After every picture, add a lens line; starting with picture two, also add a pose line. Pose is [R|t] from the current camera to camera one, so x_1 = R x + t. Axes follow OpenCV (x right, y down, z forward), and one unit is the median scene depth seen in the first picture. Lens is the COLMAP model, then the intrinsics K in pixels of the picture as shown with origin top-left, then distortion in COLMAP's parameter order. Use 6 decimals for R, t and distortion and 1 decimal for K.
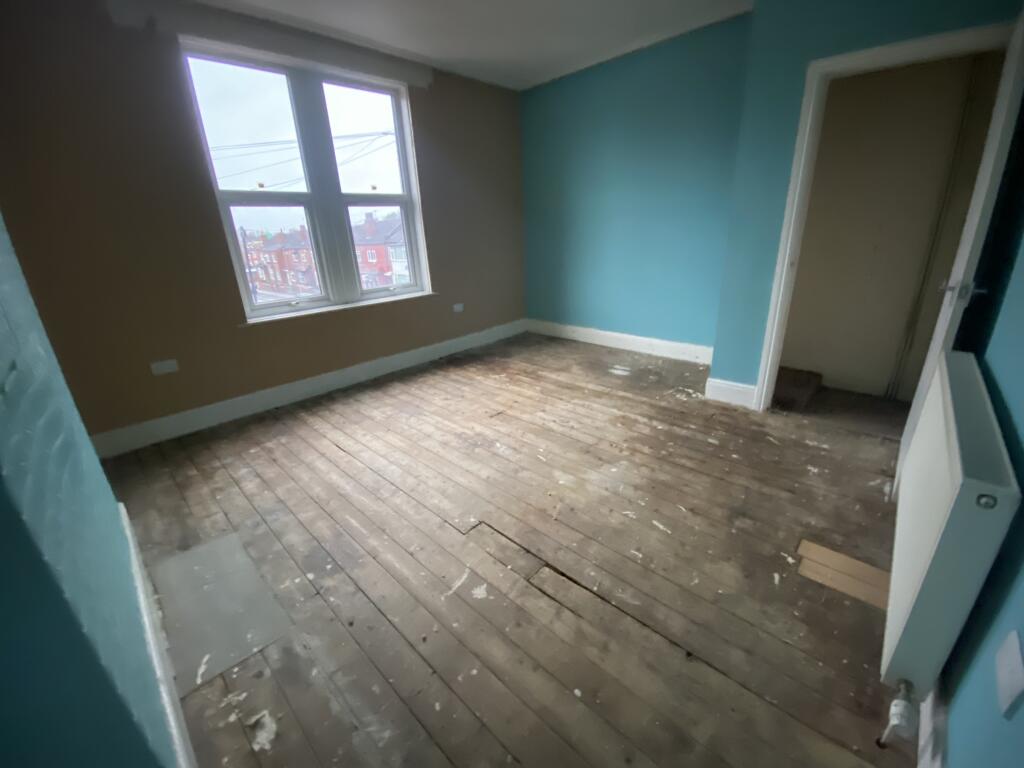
lens RADIAL K [[416.6, 0, 514.7], [0, 416.6, 383.8], [0, 0, 1]] dist [0.029700, -0.022574]
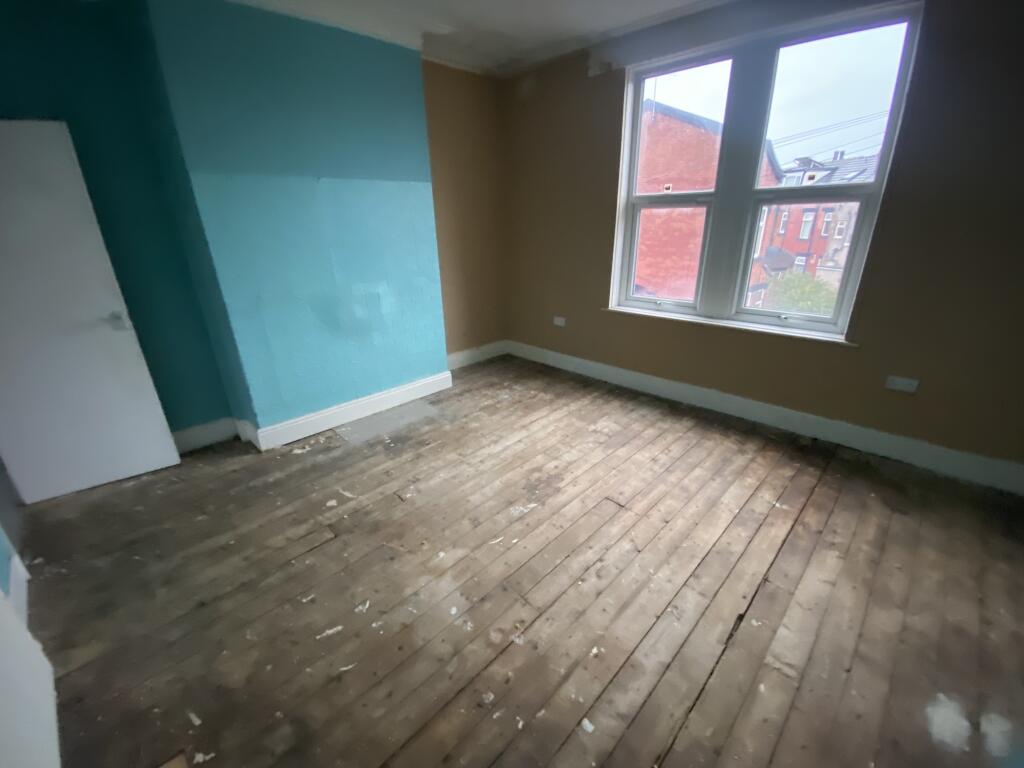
lens RADIAL K [[416.6, 0, 514.7], [0, 416.6, 383.8], [0, 0, 1]] dist [0.029700, -0.022574]
pose [[-0.028221, 0.419127, -0.907489, 0.592844], [-0.318736, 0.856688, 0.405577, -0.381793], [0.947423, 0.300695, 0.109414, 0.712730]]
